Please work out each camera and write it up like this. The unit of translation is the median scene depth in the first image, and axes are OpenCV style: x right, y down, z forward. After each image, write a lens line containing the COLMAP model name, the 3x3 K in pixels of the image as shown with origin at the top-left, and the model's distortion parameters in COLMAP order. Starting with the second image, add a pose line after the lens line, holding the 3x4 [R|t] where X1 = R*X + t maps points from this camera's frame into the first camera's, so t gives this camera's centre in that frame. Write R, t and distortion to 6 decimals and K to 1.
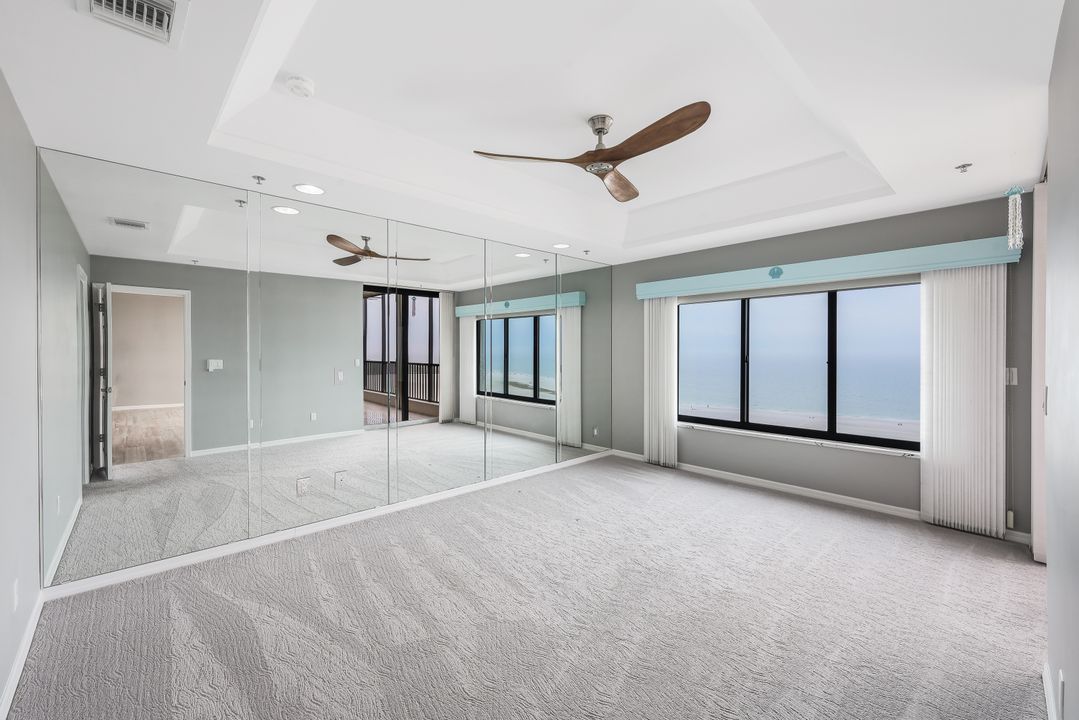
lens RADIAL K [[441.1, 0, 533.5], [0, 441.1, 353.5], [0, 0, 1]] dist [0.000434, 0.000269]
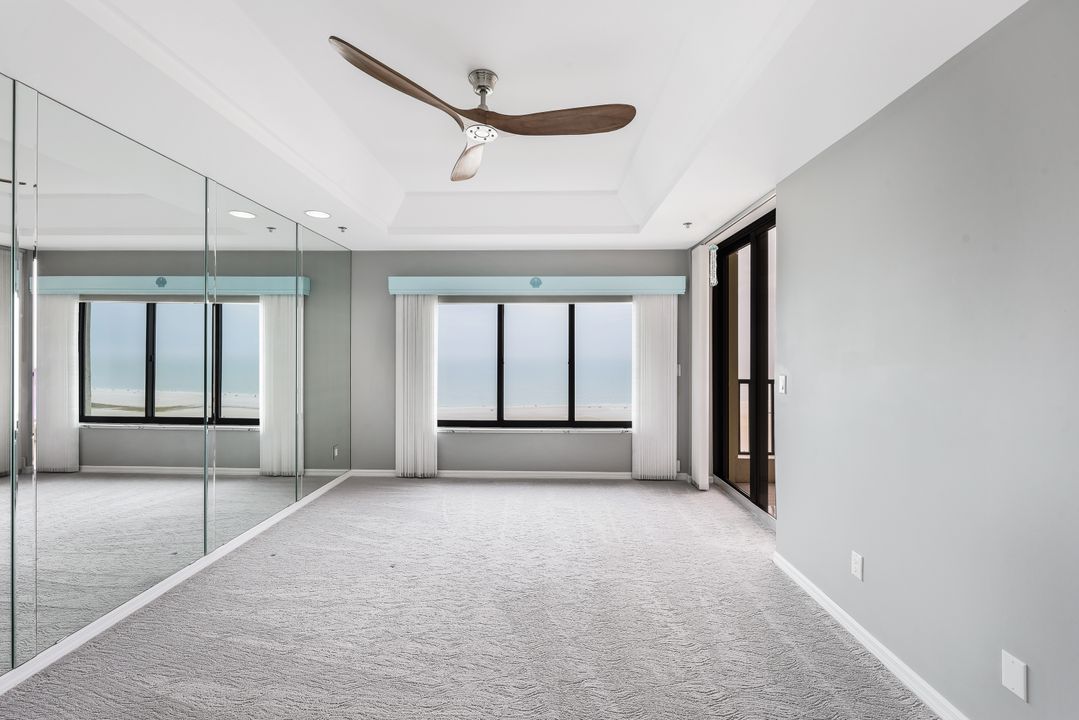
lens RADIAL K [[441.1, 0, 533.5], [0, 441.1, 353.5], [0, 0, 1]] dist [0.000434, 0.000269]
pose [[0.696846, 0.003371, 0.717213, -0.254272], [0.001044, 0.999983, -0.005715, 0.001989], [-0.717220, 0.004731, 0.696831, 0.234325]]
